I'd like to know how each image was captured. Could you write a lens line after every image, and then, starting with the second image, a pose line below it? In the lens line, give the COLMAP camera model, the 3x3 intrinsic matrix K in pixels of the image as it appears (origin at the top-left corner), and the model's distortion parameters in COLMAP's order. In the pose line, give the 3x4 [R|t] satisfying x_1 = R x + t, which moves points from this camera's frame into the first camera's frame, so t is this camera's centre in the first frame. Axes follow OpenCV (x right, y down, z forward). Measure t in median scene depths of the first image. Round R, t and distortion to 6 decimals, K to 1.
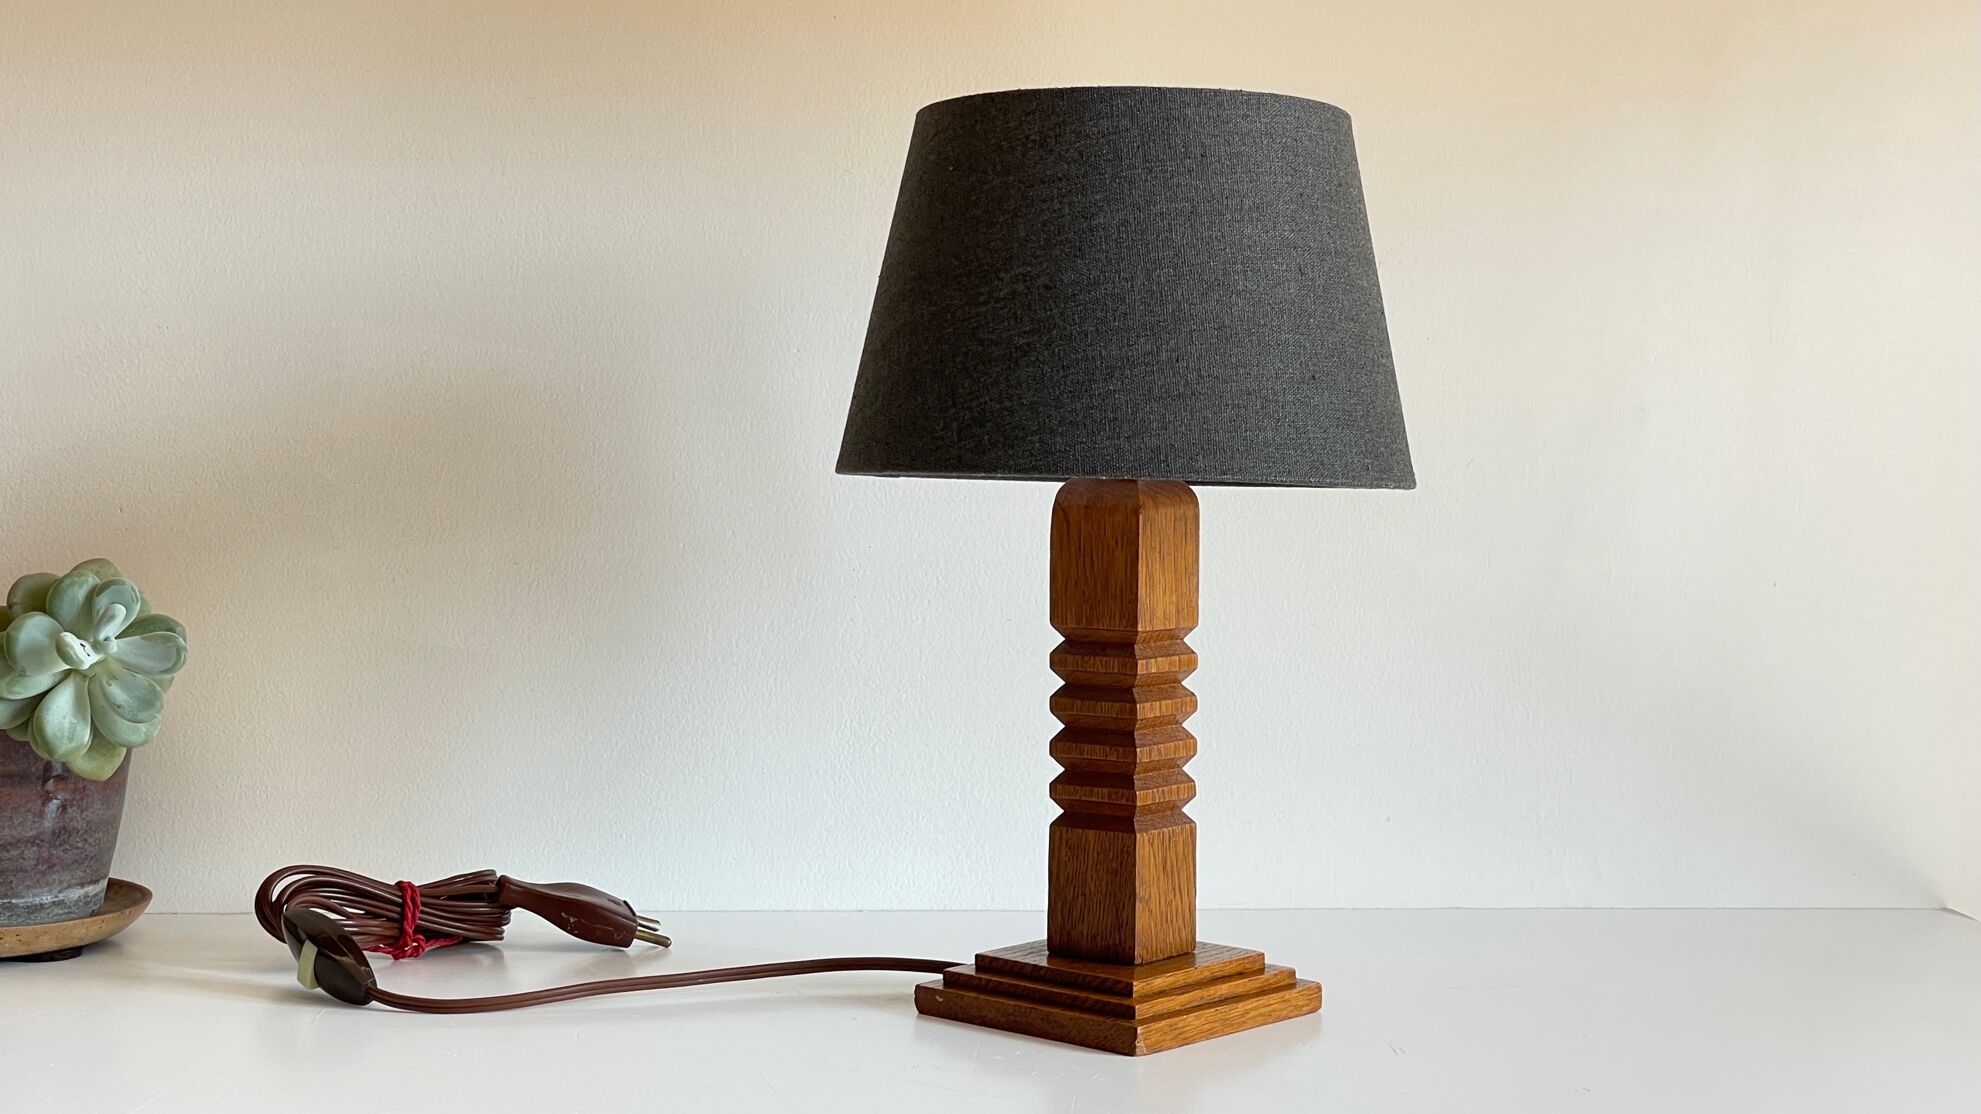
lens RADIAL K [[2928.4, 0, 990.5], [0, 2928.4, 557.0], [0, 0, 1]] dist [-0.006593, 0.074207]
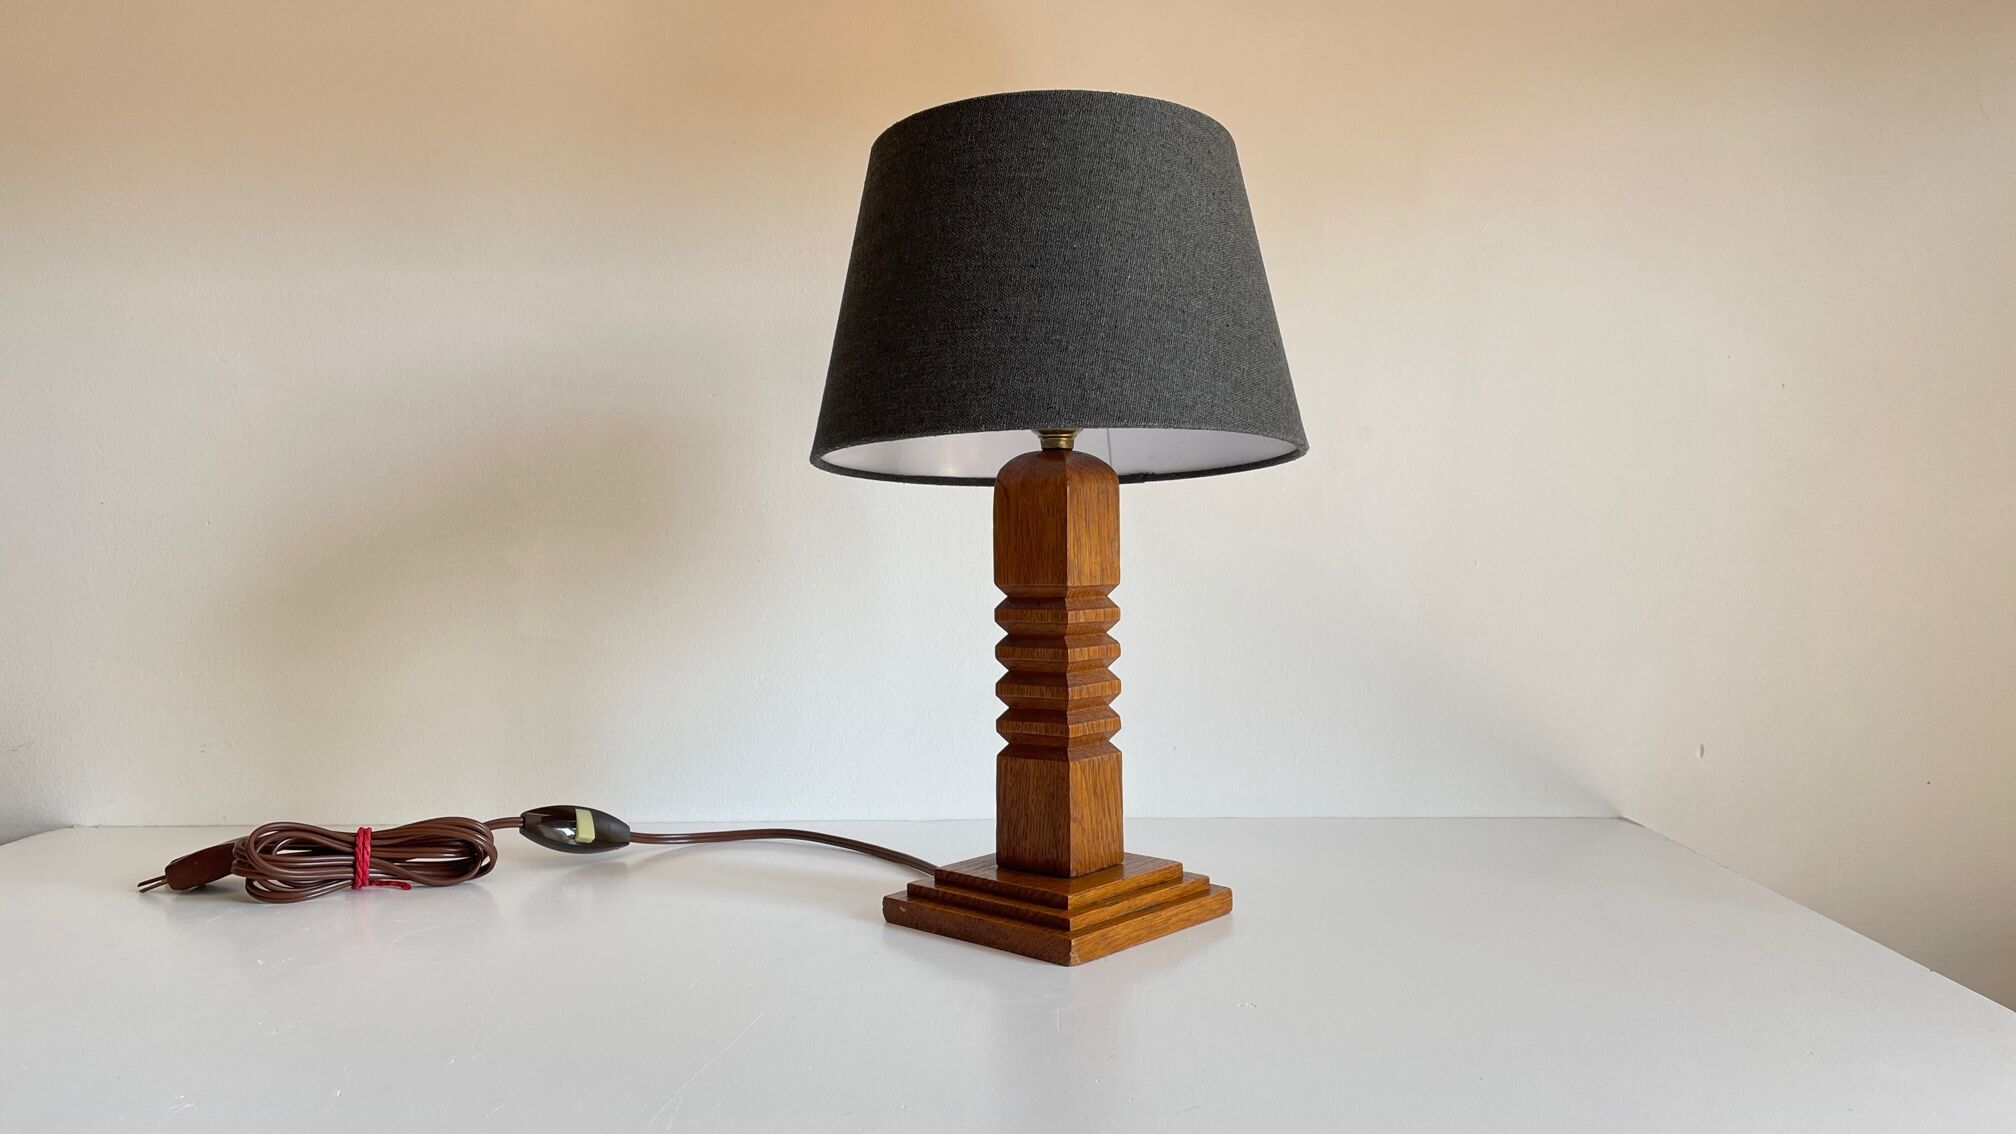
lens RADIAL K [[1483.4, 0, 1014.9], [0, 1483.4, 546.9], [0, 0, 1]] dist [0.114630, -0.159904]
pose [[0.999853, -0.016065, -0.006027, 0.032871], [0.015783, 0.998896, -0.044249, 0.034979], [0.006731, 0.044148, 0.999002, 0.406589]]
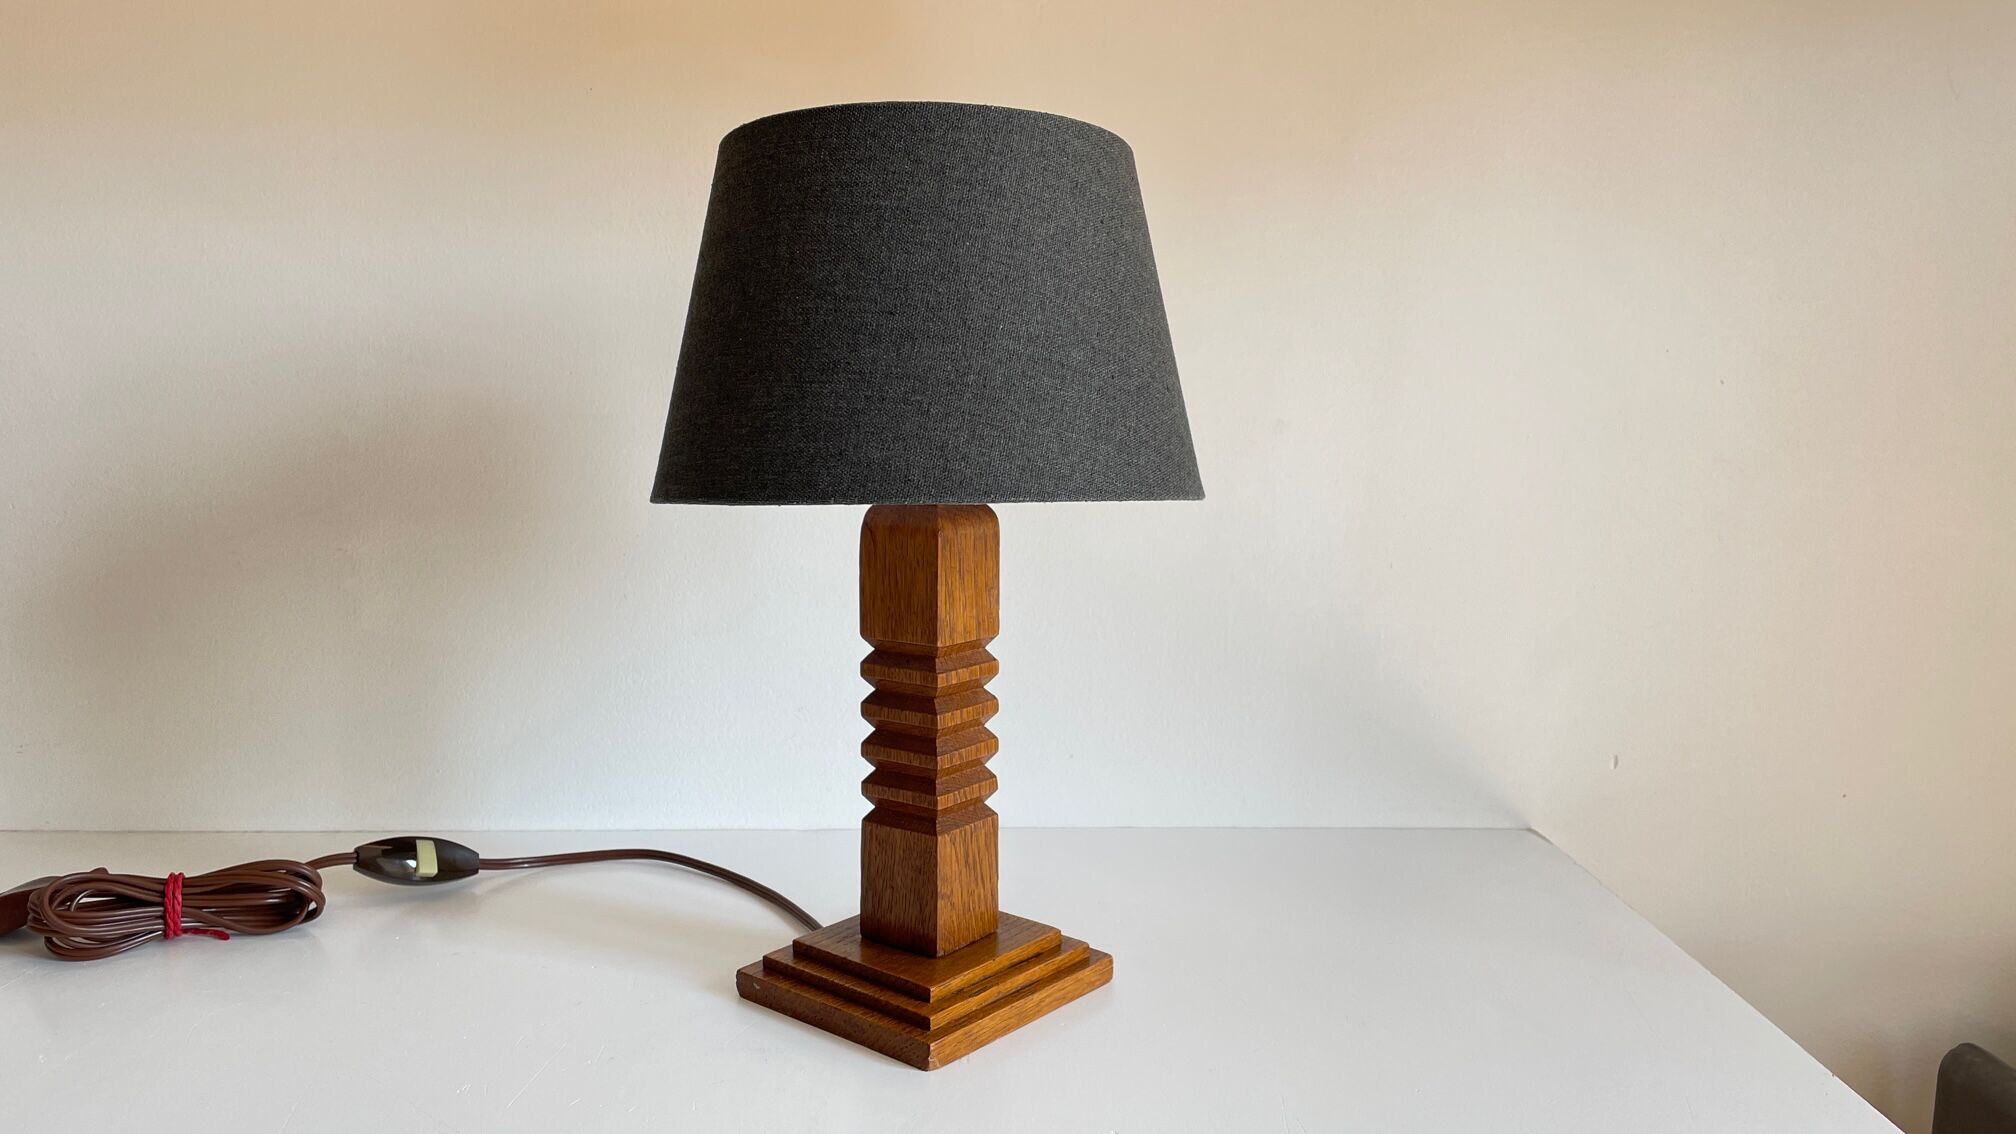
lens RADIAL K [[1483.4, 0, 1014.9], [0, 1483.4, 546.9], [0, 0, 1]] dist [0.114630, -0.159904]
pose [[0.999557, -0.004483, 0.029419, 0.061891], [0.002850, 0.998465, 0.055316, -0.039931], [-0.029621, -0.055207, 0.998035, 0.461223]]
